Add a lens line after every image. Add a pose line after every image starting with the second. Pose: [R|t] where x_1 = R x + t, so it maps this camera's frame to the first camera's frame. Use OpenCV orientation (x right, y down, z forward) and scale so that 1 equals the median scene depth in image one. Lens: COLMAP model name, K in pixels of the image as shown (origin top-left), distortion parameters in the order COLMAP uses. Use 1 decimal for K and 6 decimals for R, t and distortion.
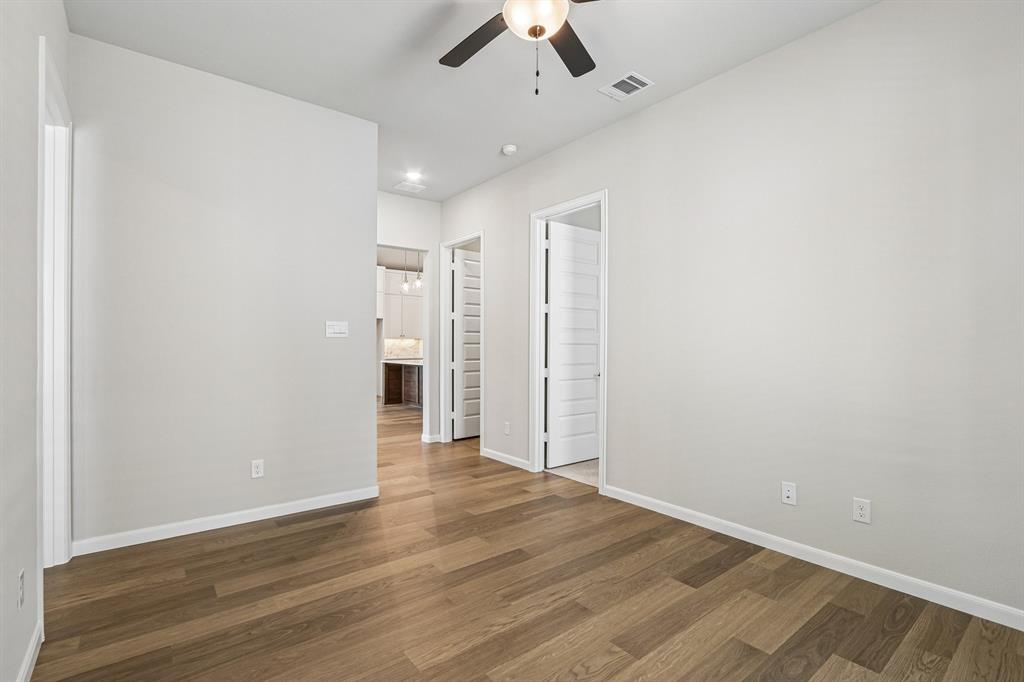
lens RADIAL K [[476.3, 0, 512.7], [0, 476.3, 341.4], [0, 0, 1]] dist [-0.016058, 0.000492]
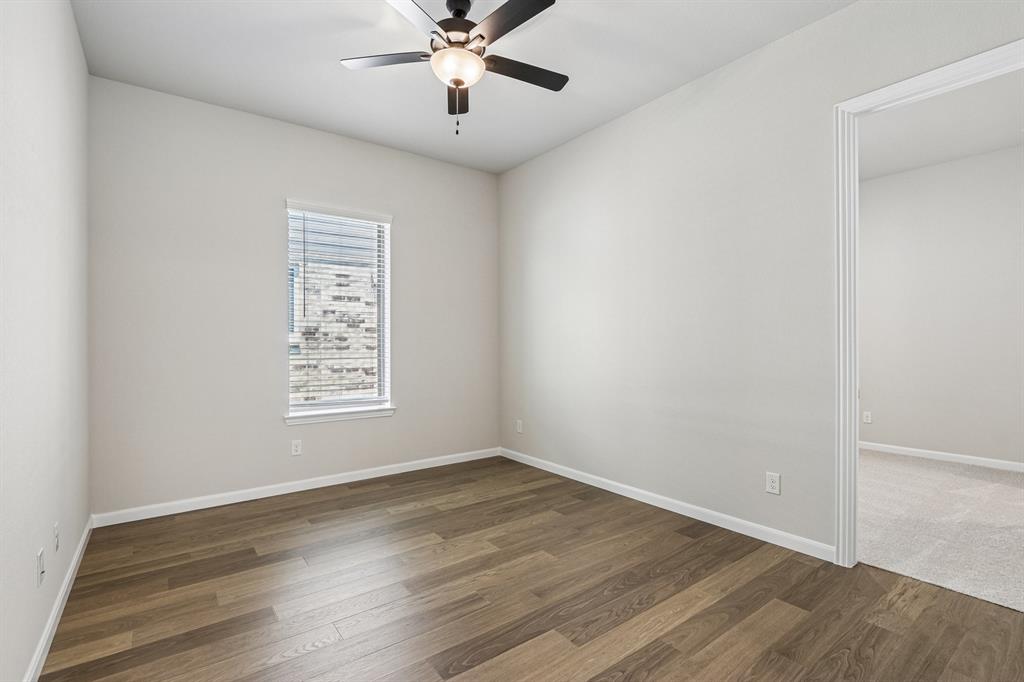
lens RADIAL K [[476.3, 0, 507.8], [0, 476.3, 339.0], [0, 0, 1]] dist [-0.016058, 0.000492]
pose [[-0.999397, 0.001634, 0.034685, -0.109589], [0.001187, 0.999916, -0.012903, 0.018657], [-0.034703, -0.012854, -0.999315, 2.035082]]
